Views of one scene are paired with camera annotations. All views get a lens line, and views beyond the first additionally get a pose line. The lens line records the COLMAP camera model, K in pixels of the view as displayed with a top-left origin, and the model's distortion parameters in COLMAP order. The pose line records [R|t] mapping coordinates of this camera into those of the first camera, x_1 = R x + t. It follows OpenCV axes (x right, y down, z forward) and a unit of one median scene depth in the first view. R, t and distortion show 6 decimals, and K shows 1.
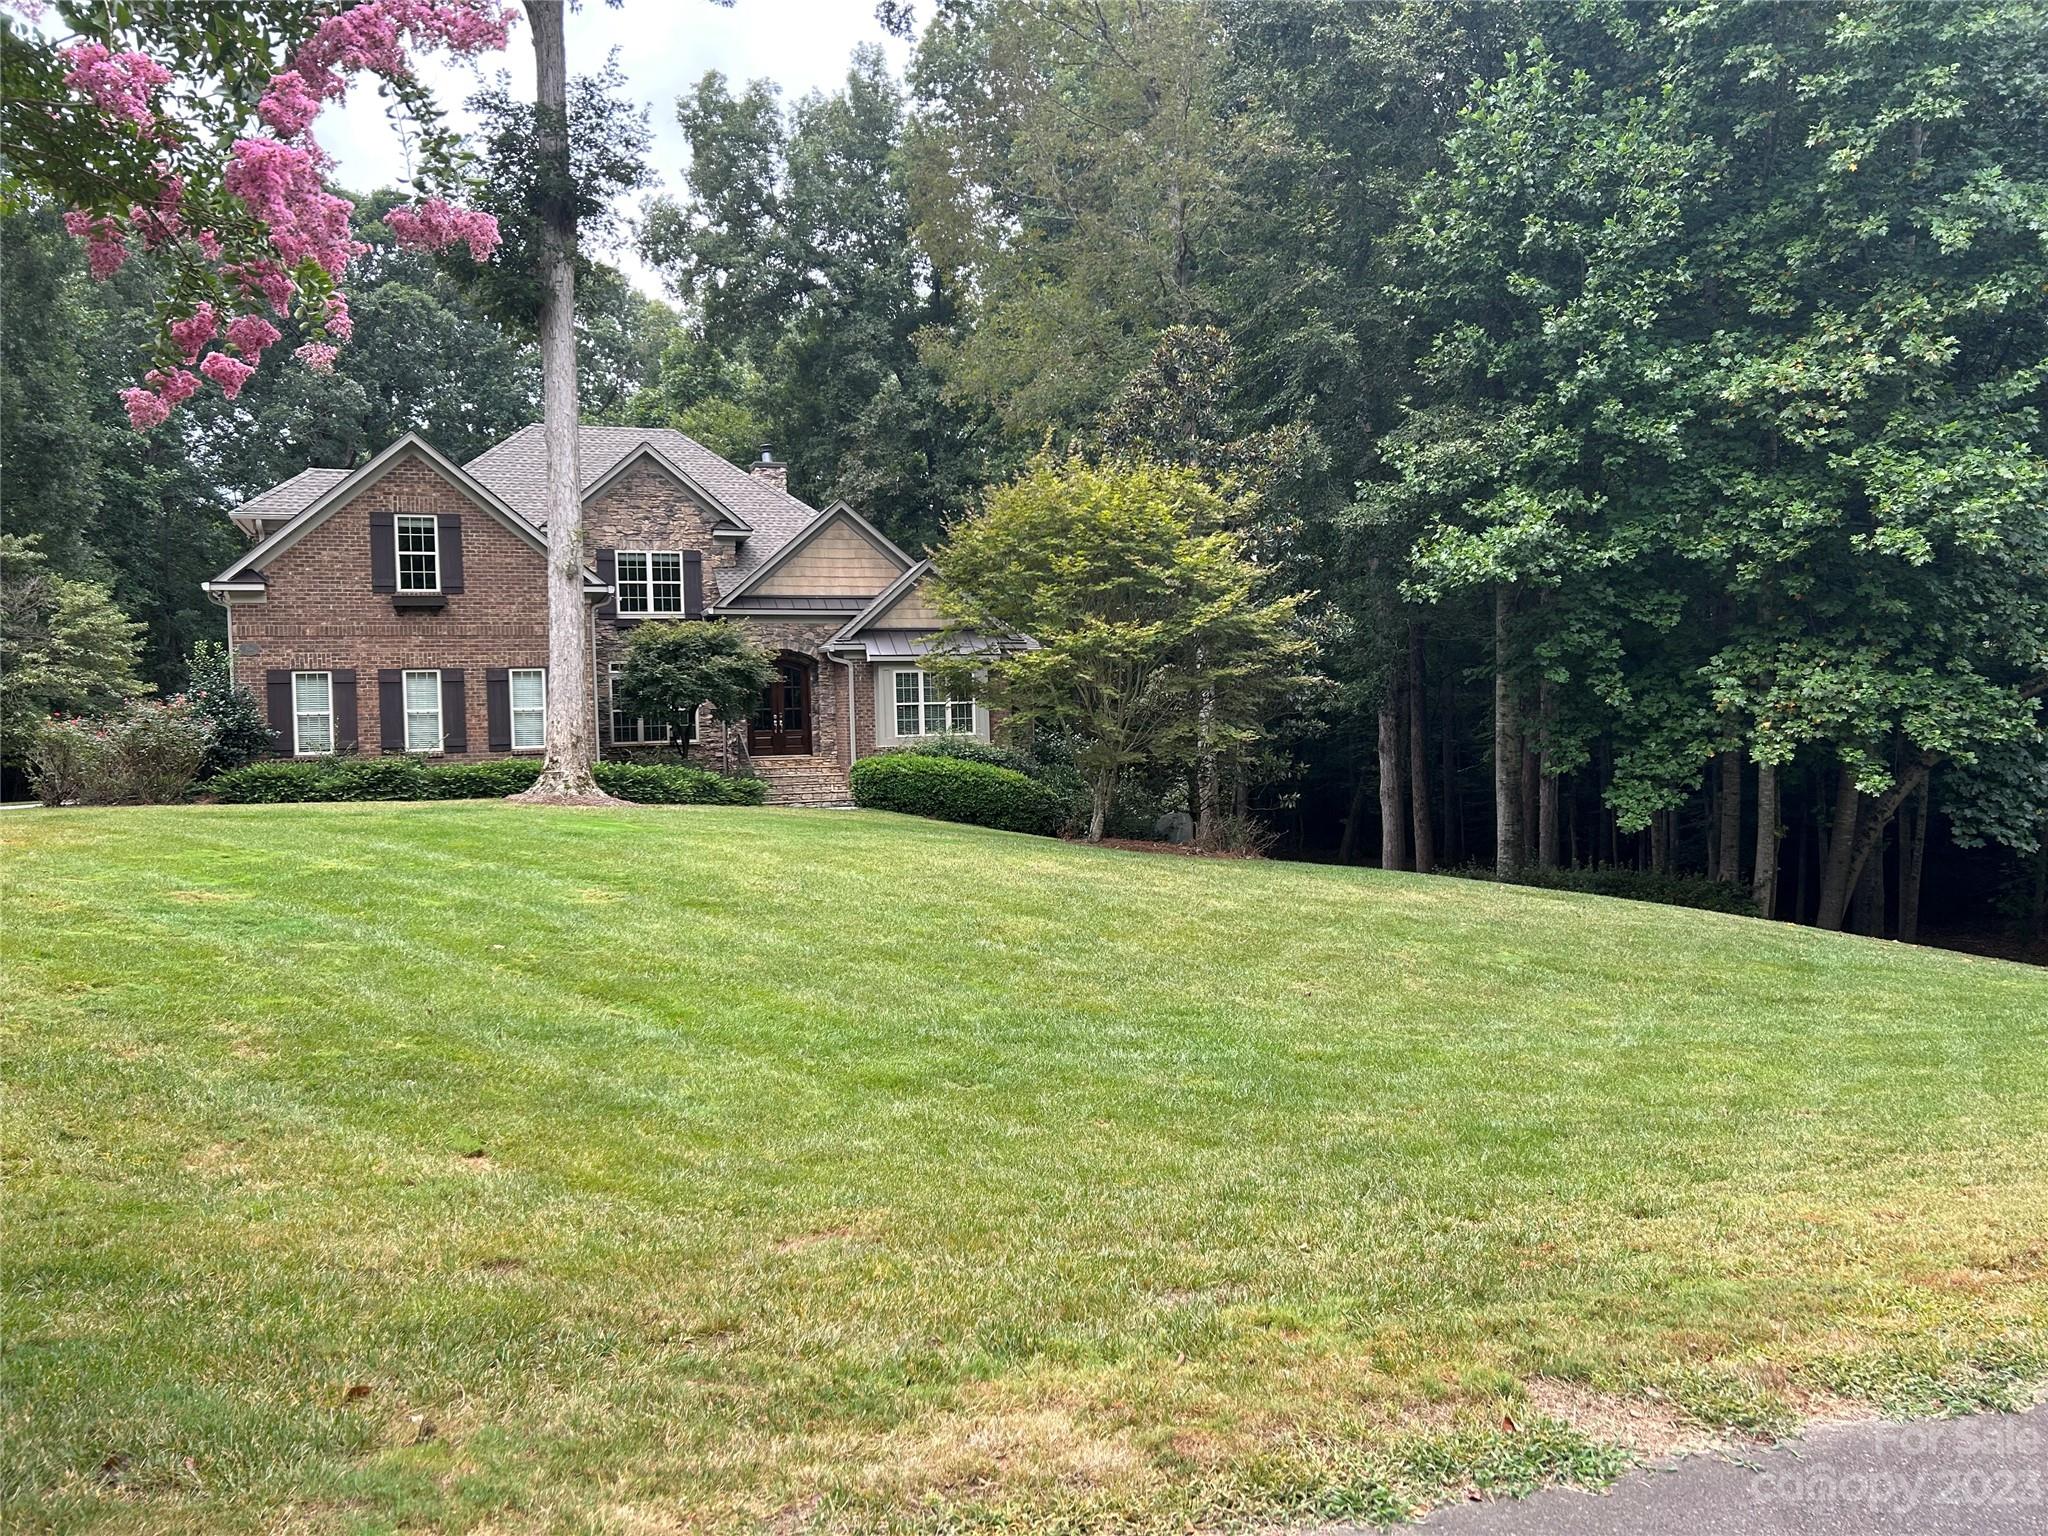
lens RADIAL K [[1581.3, 0, 1032.5], [0, 1581.3, 766.6], [0, 0, 1]] dist [0.071316, -0.068908]
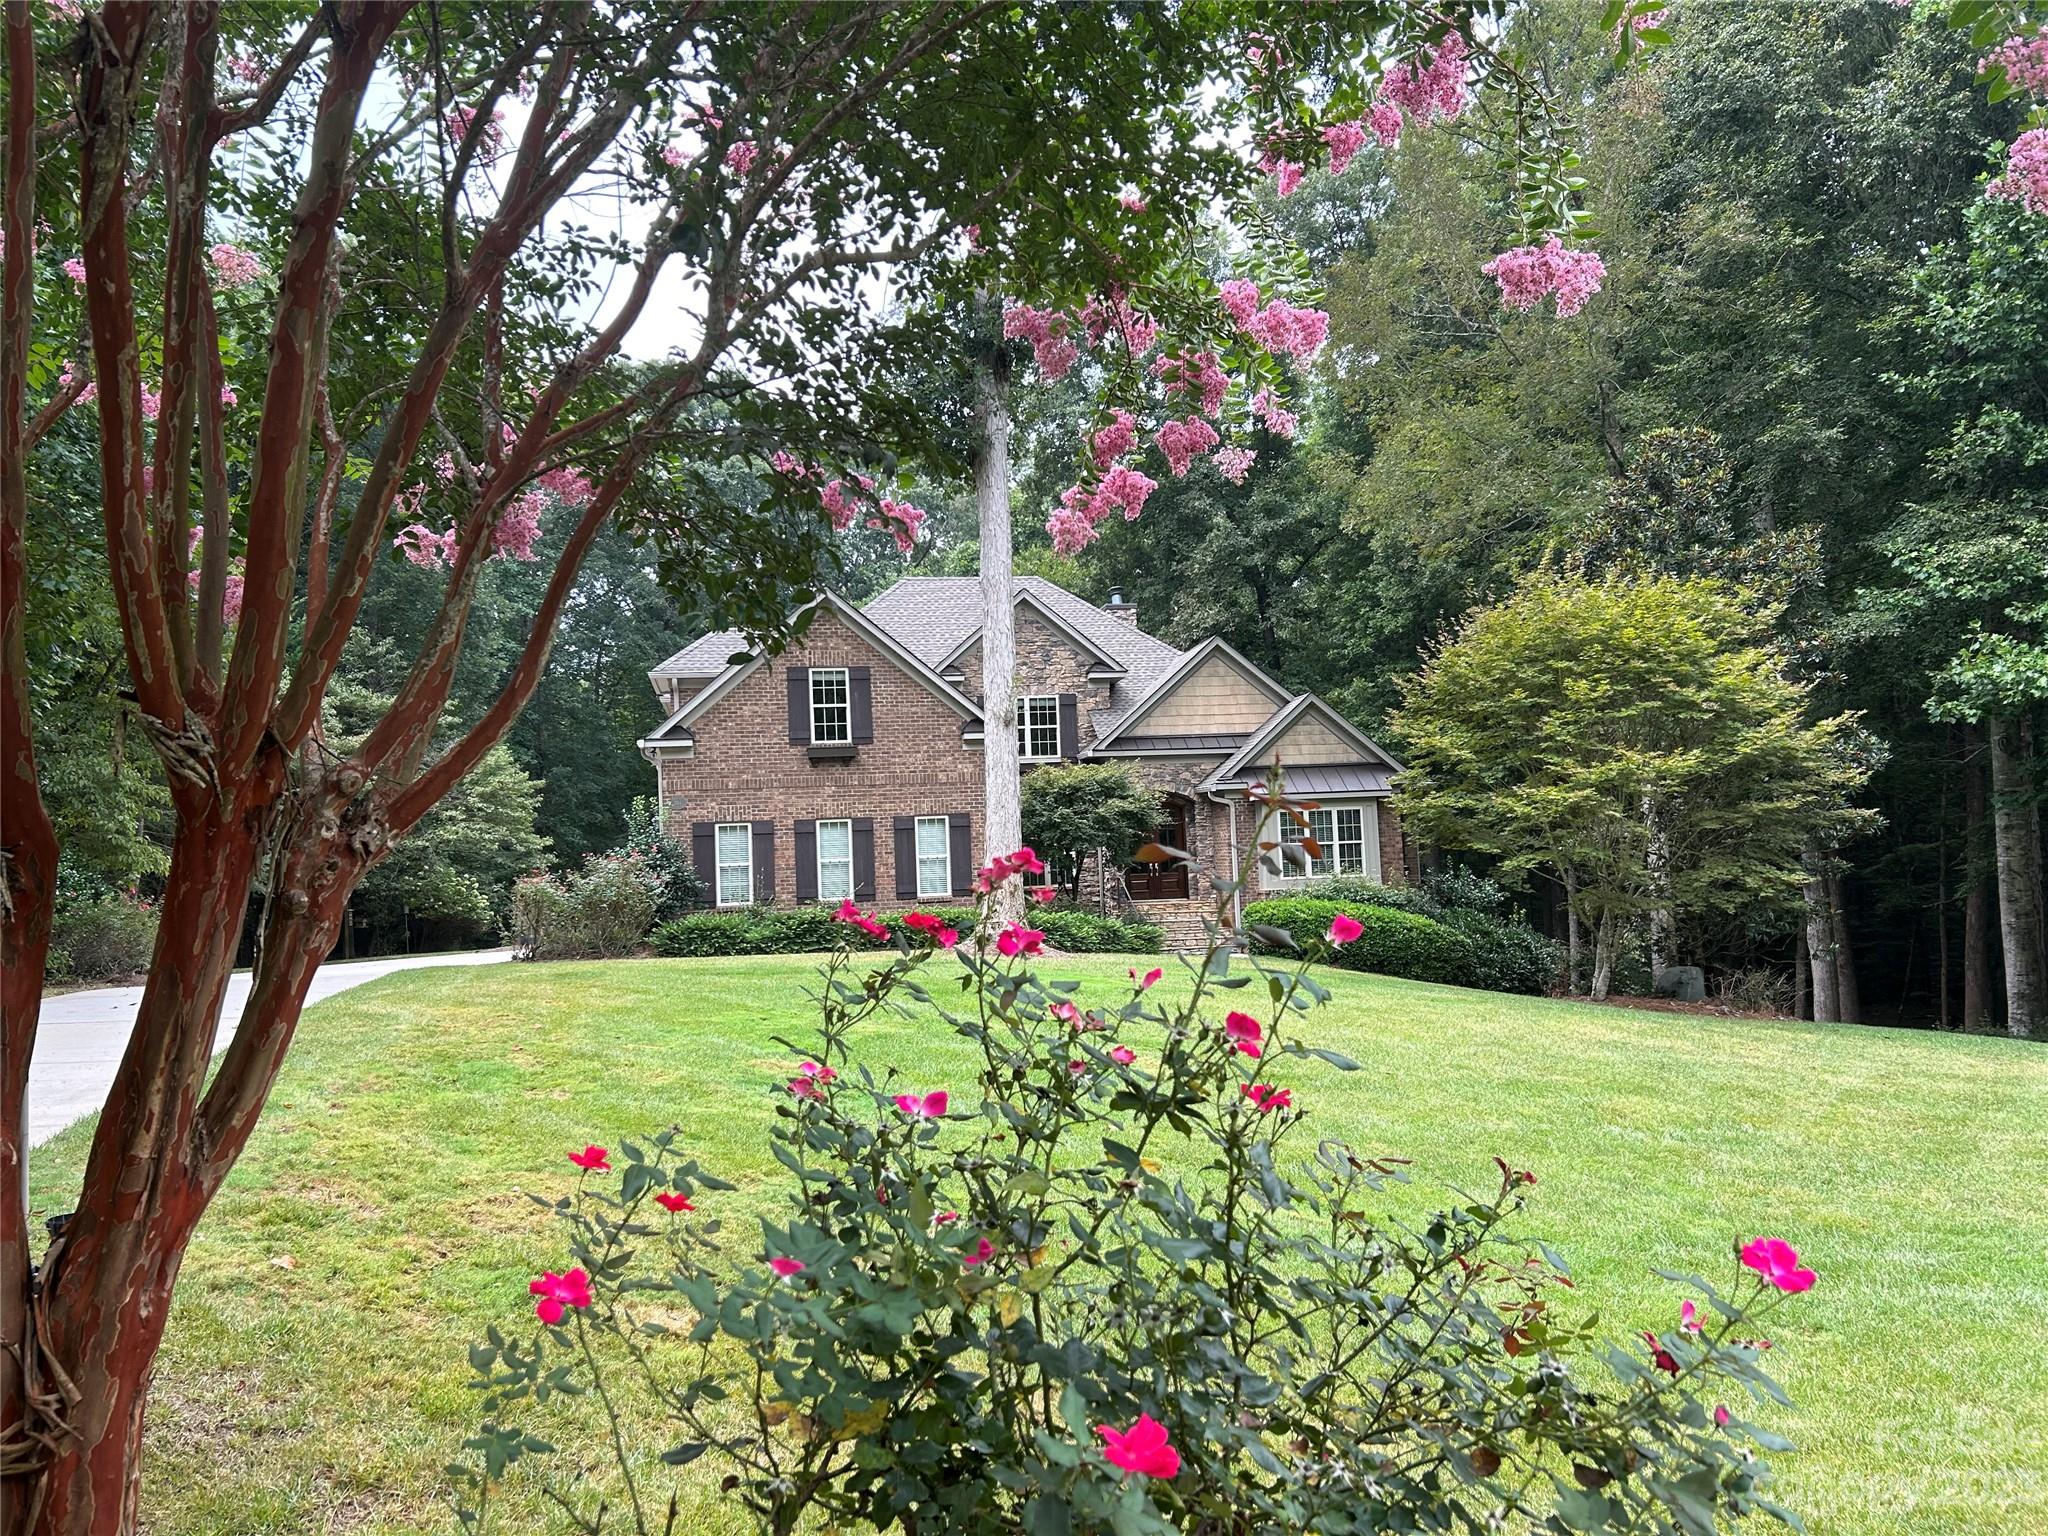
lens RADIAL K [[1581.3, 0, 1014.3], [0, 1581.3, 784.3], [0, 0, 1]] dist [0.071316, -0.068908]
pose [[0.984106, -0.022505, -0.176151, -0.094052], [0.009035, 0.996998, -0.076905, -0.004910], [0.177353, 0.074091, 0.981354, 0.037323]]
